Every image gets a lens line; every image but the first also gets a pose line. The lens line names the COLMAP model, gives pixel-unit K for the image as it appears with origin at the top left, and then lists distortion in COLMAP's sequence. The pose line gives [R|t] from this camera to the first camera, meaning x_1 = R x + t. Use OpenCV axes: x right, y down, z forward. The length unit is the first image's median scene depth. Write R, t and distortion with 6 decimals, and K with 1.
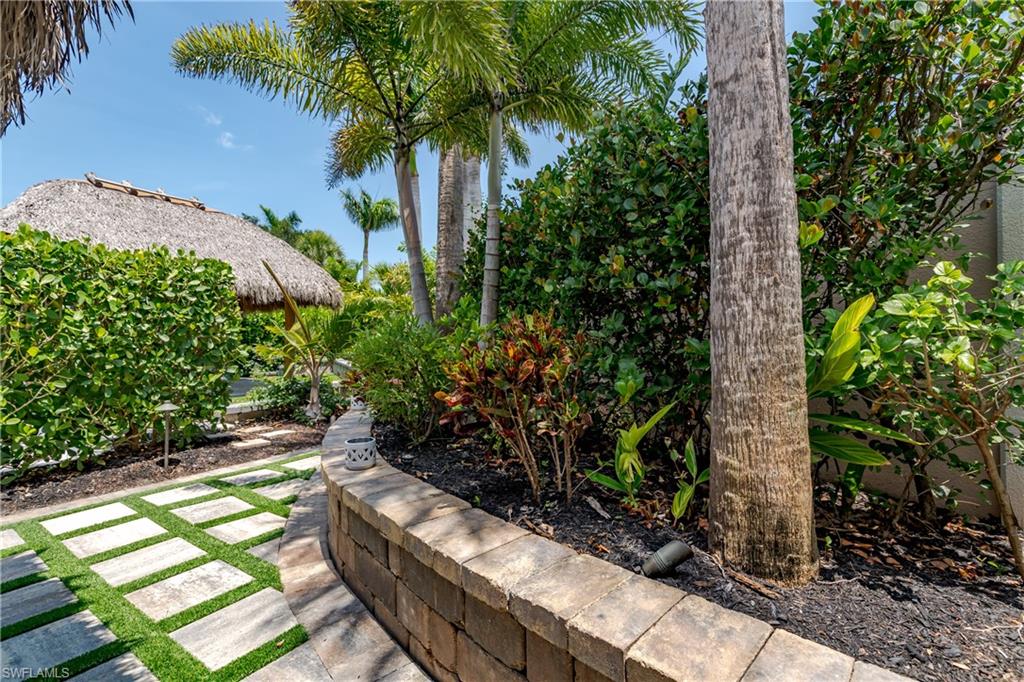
lens RADIAL K [[467.2, 0, 515.8], [0, 467.2, 337.6], [0, 0, 1]] dist [0.003964, 0.000564]
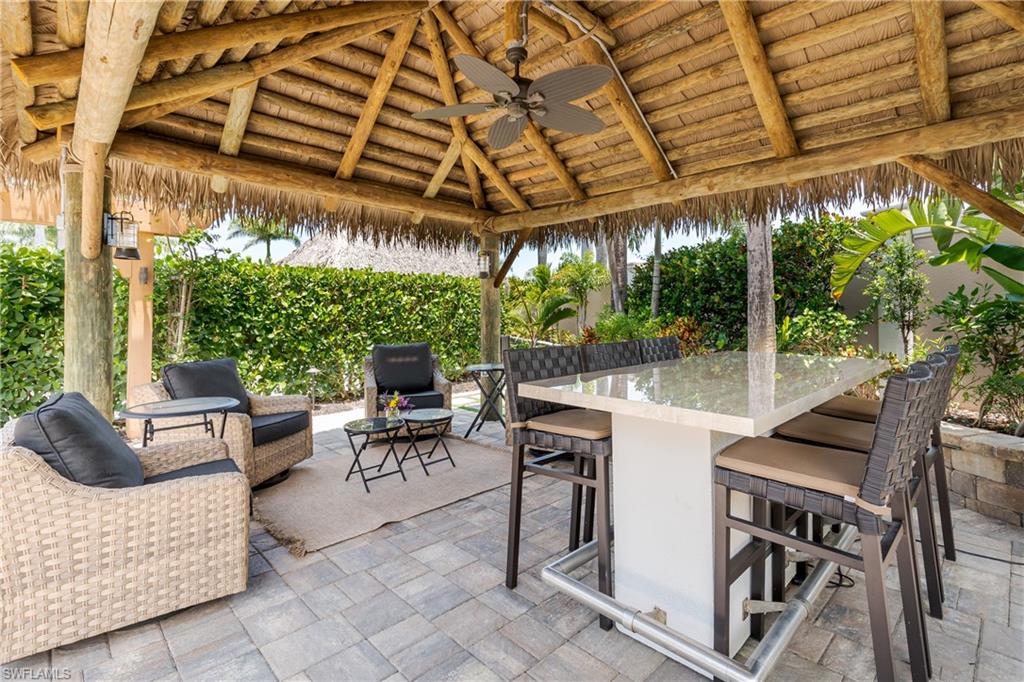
lens RADIAL K [[476.7, 0, 513.4], [0, 476.7, 300.9], [0, 0, 1]] dist [0.003356, -0.000013]
pose [[0.977585, -0.000886, -0.210538, -0.401666], [-0.002952, 0.999835, -0.017915, -0.100034], [0.210519, 0.018135, 0.977421, -2.187591]]
